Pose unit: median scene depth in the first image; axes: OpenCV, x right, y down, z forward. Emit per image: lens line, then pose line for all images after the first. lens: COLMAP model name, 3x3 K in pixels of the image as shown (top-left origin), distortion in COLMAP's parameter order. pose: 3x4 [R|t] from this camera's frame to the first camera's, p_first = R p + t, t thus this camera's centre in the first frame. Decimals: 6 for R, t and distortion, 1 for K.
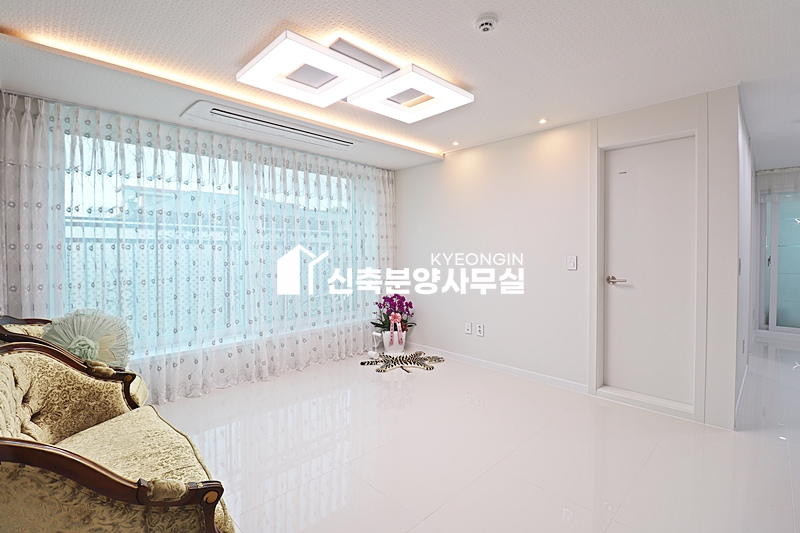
lens RADIAL K [[369.1, 0, 393.6], [0, 369.1, 257.8], [0, 0, 1]] dist [-0.002154, -0.011927]
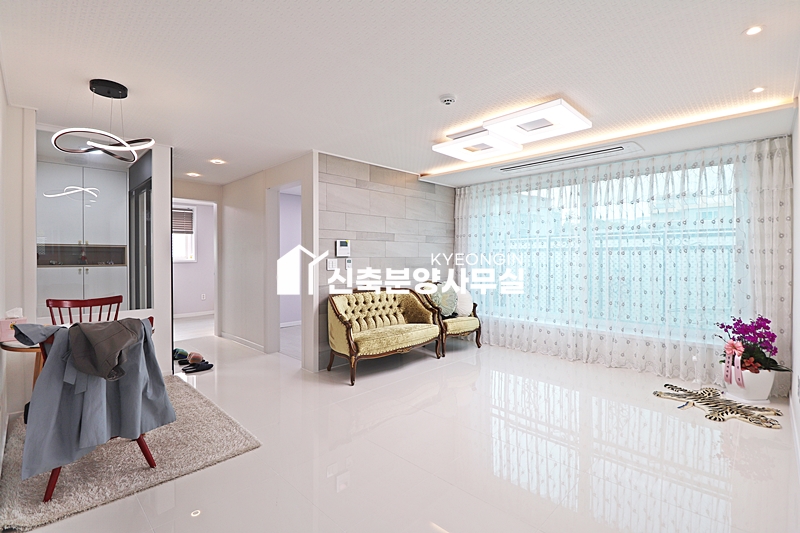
lens RADIAL K [[369.1, 0, 398.9], [0, 369.1, 260.6], [0, 0, 1]] dist [-0.001070, -0.014206]
pose [[0.018022, 0.011758, -0.999768, 0.939384], [-0.015495, 0.999814, 0.011479, -0.009747], [0.999718, 0.015284, 0.018200, 0.428350]]
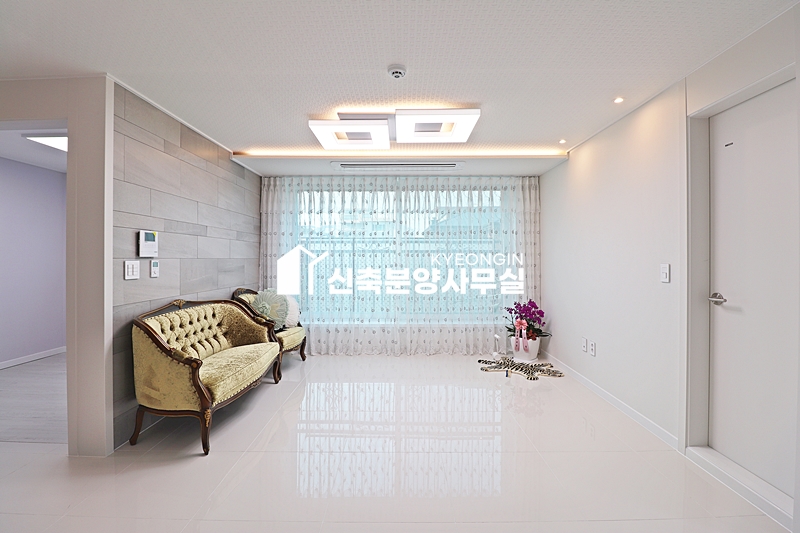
lens RADIAL K [[364.6, 0, 402.2], [0, 364.6, 259.3], [0, 0, 1]] dist [-0.007845, -0.010232]
pose [[0.715066, 0.002634, -0.699052, 0.616346], [-0.012877, 0.999873, -0.009405, -0.000866], [0.698939, 0.015727, 0.715009, 0.084655]]
